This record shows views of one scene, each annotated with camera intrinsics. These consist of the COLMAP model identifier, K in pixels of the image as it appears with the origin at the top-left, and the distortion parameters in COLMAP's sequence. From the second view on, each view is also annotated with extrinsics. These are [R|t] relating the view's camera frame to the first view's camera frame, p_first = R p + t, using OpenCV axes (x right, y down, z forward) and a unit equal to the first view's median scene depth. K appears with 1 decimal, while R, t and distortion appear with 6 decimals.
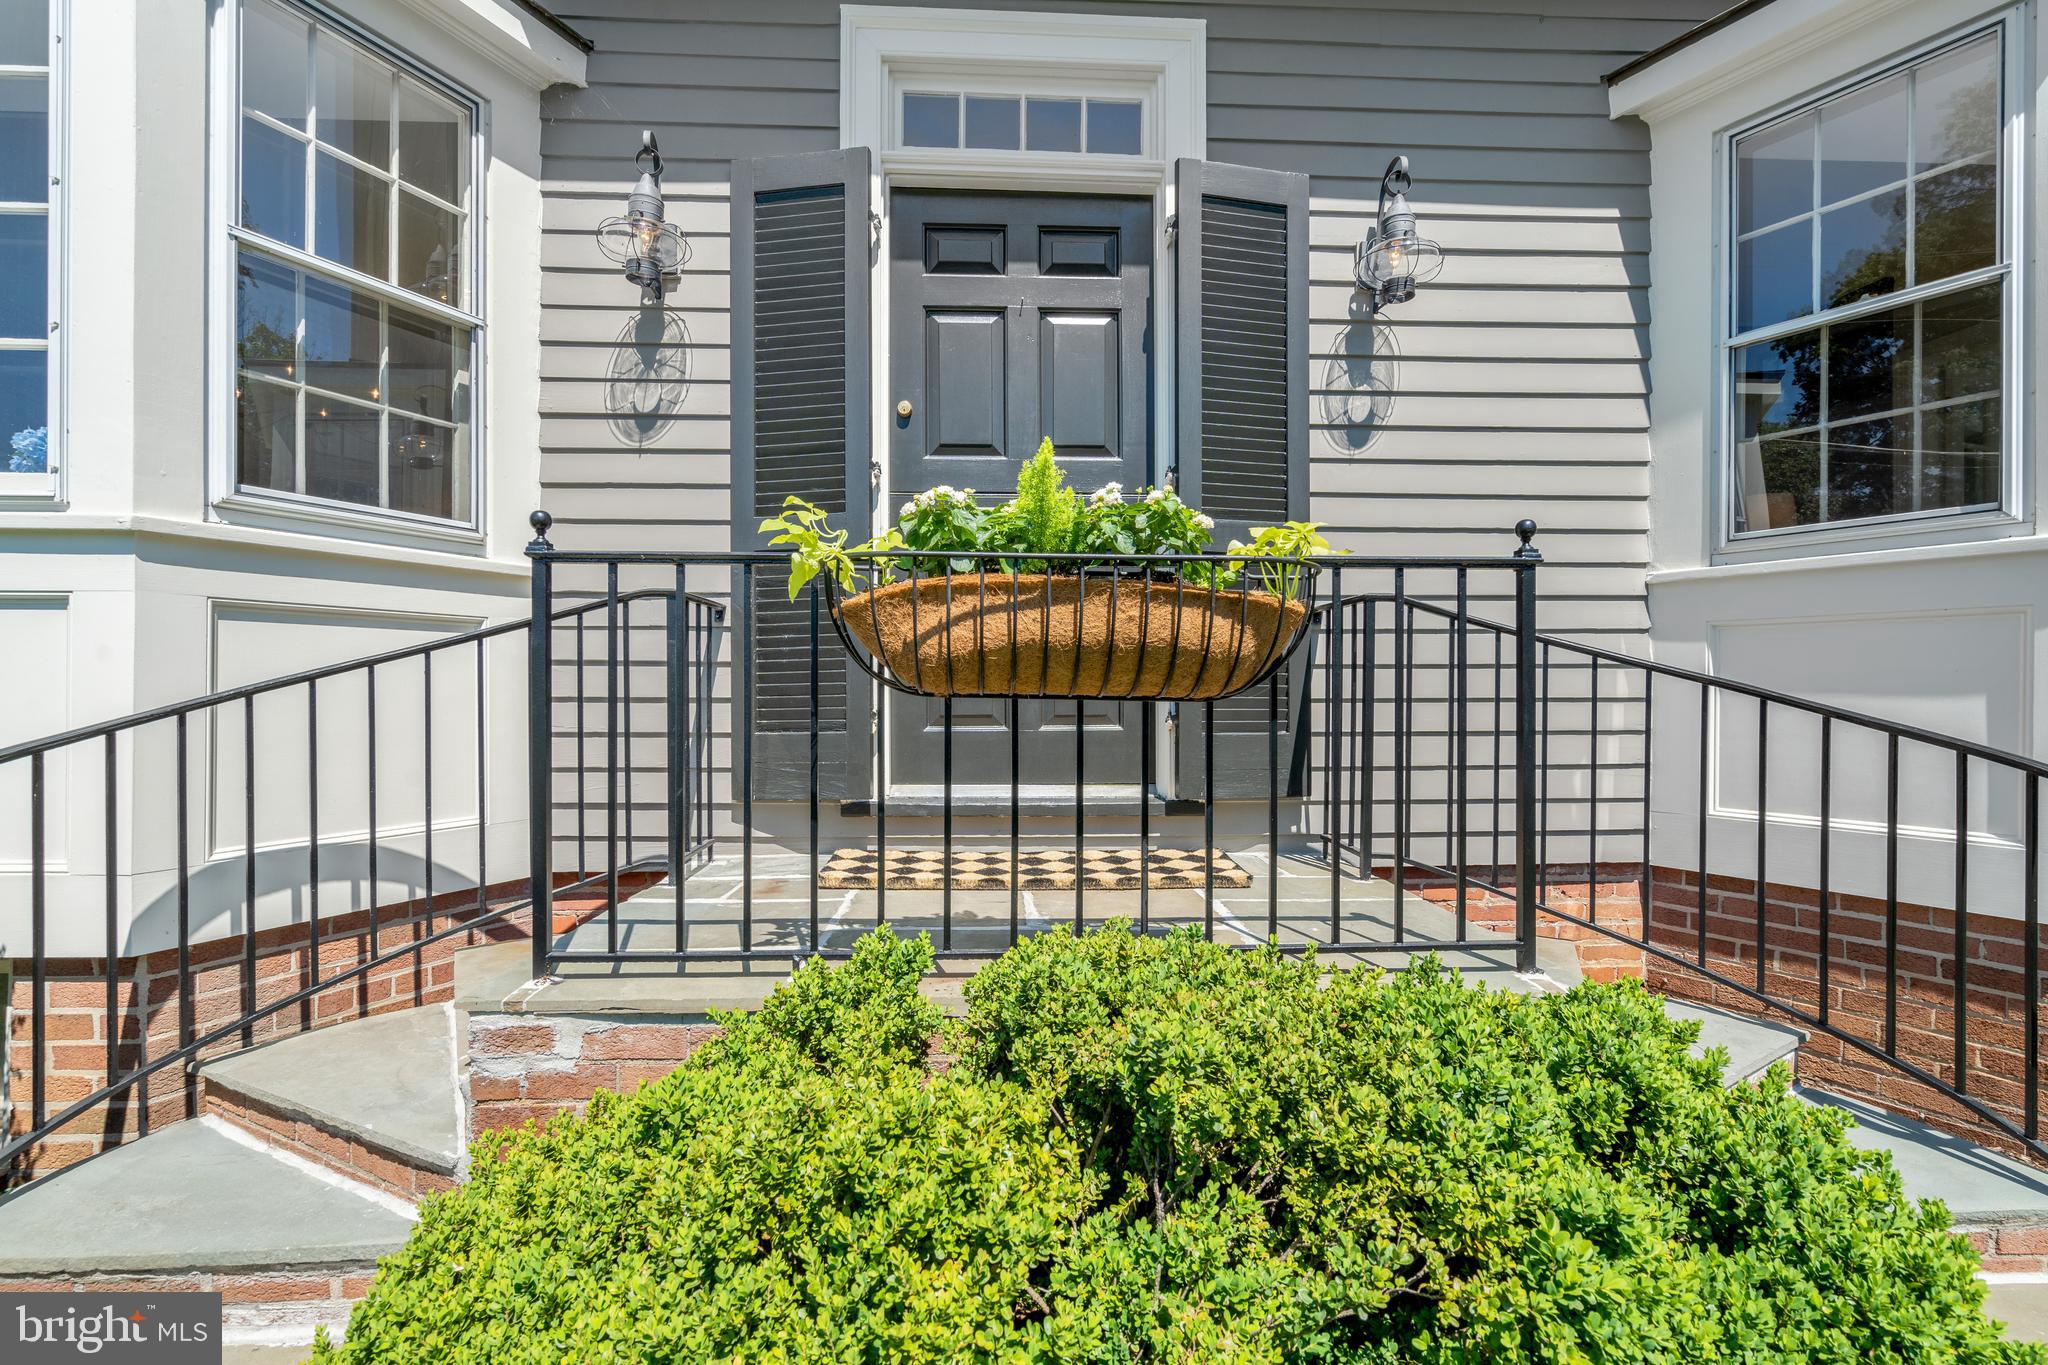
lens RADIAL K [[933.8, 0, 1022.5], [0, 933.8, 681.8], [0, 0, 1]] dist [0.001666, 0.000152]
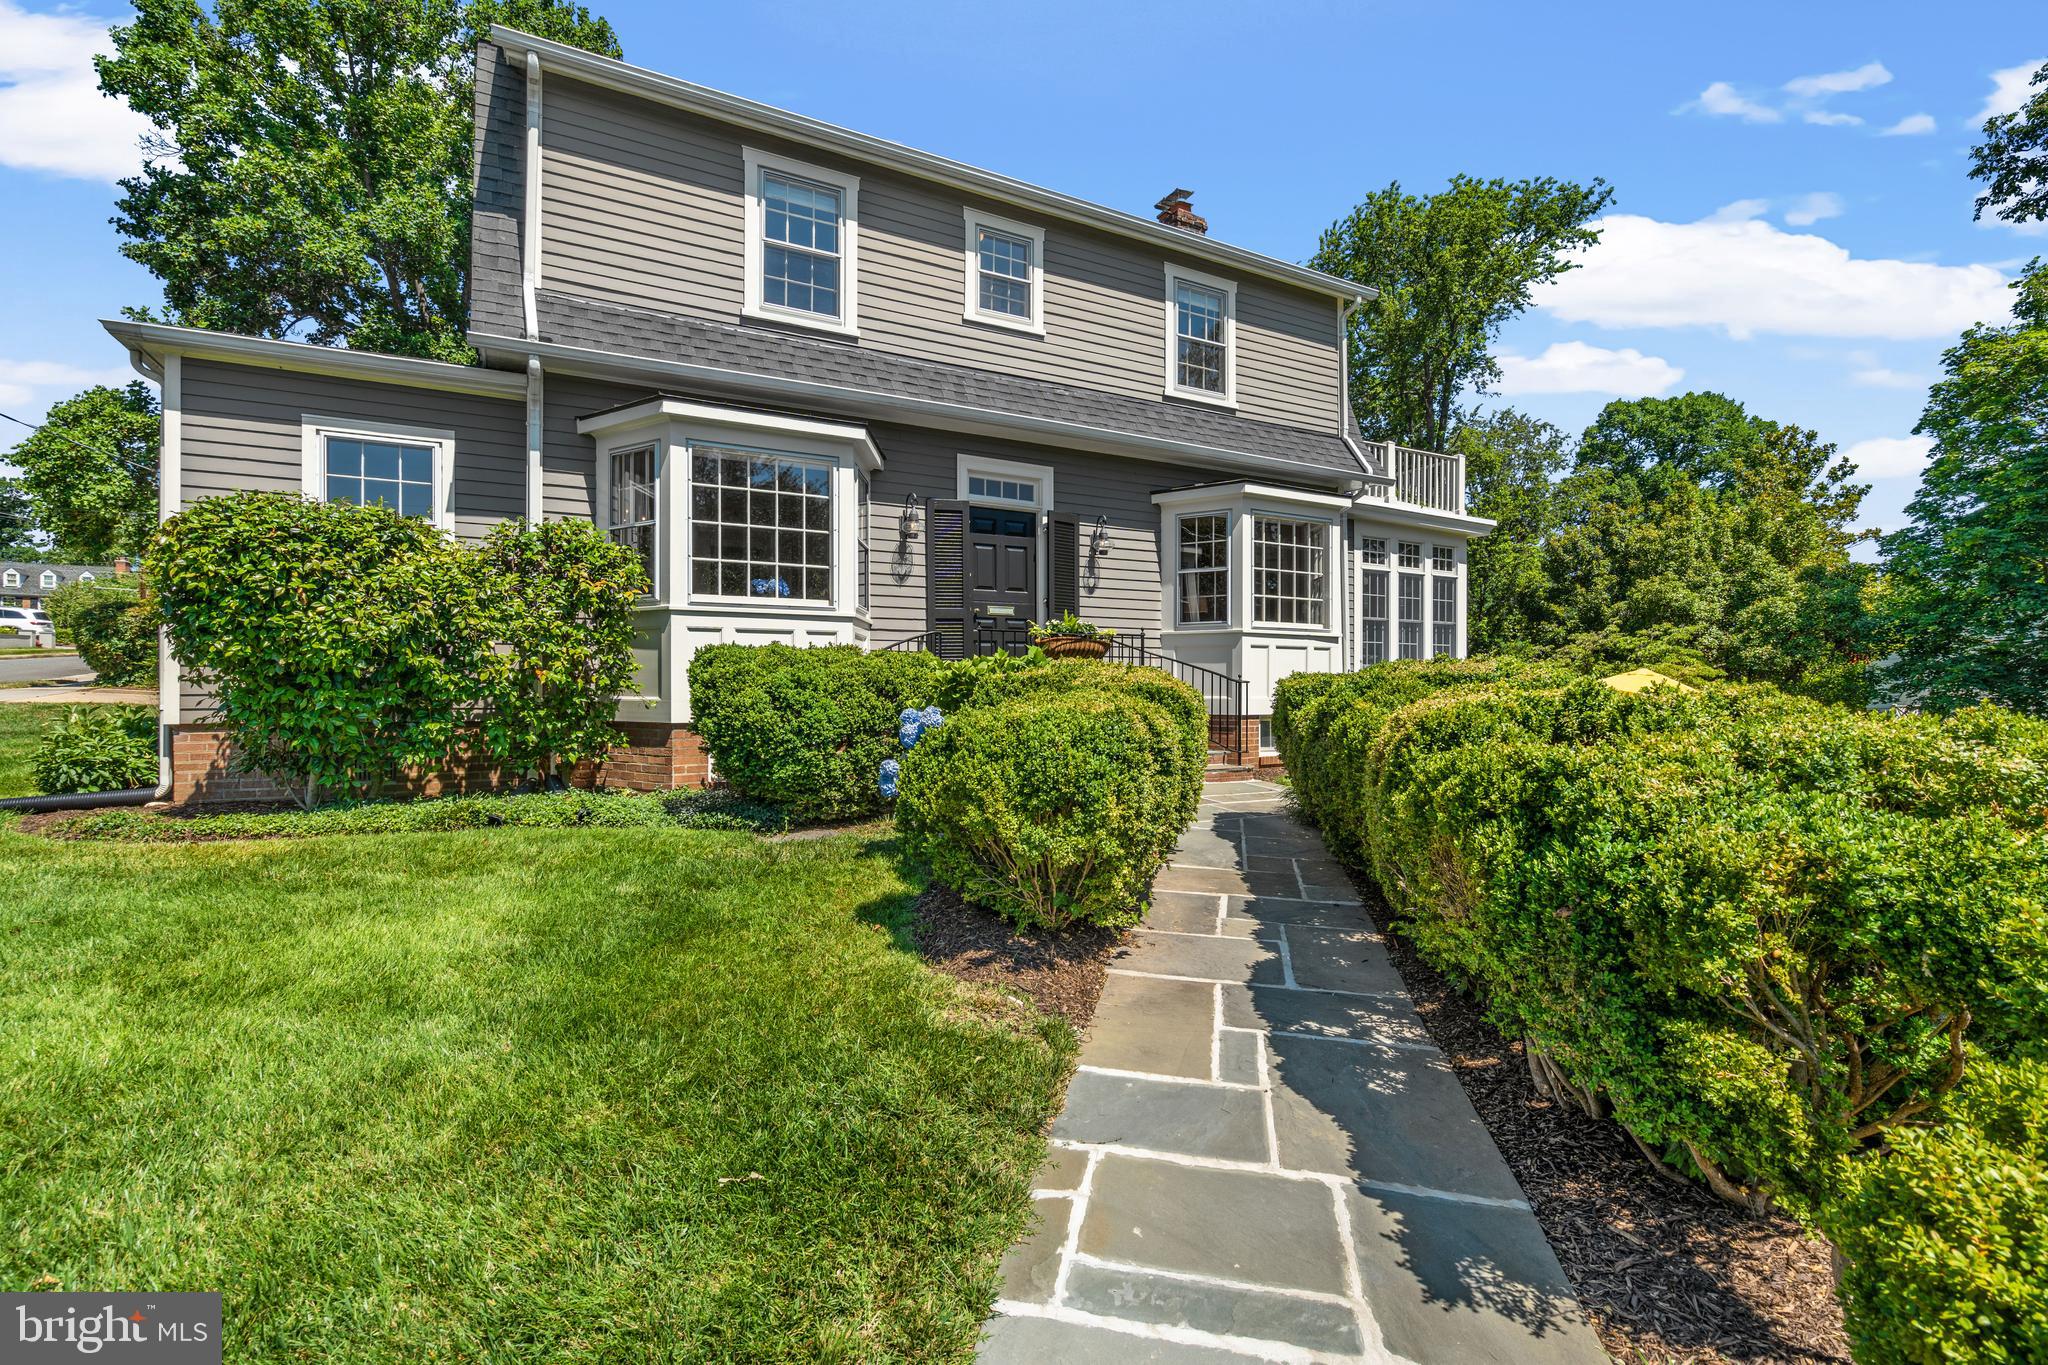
lens RADIAL K [[933.8, 0, 1025.8], [0, 933.8, 699.2], [0, 0, 1]] dist [0.001666, 0.000152]
pose [[0.901688, -0.004446, 0.432365, -1.384548], [-0.004413, 0.999800, 0.019485, 0.079816], [-0.432365, -0.019477, 0.901488, -2.070307]]
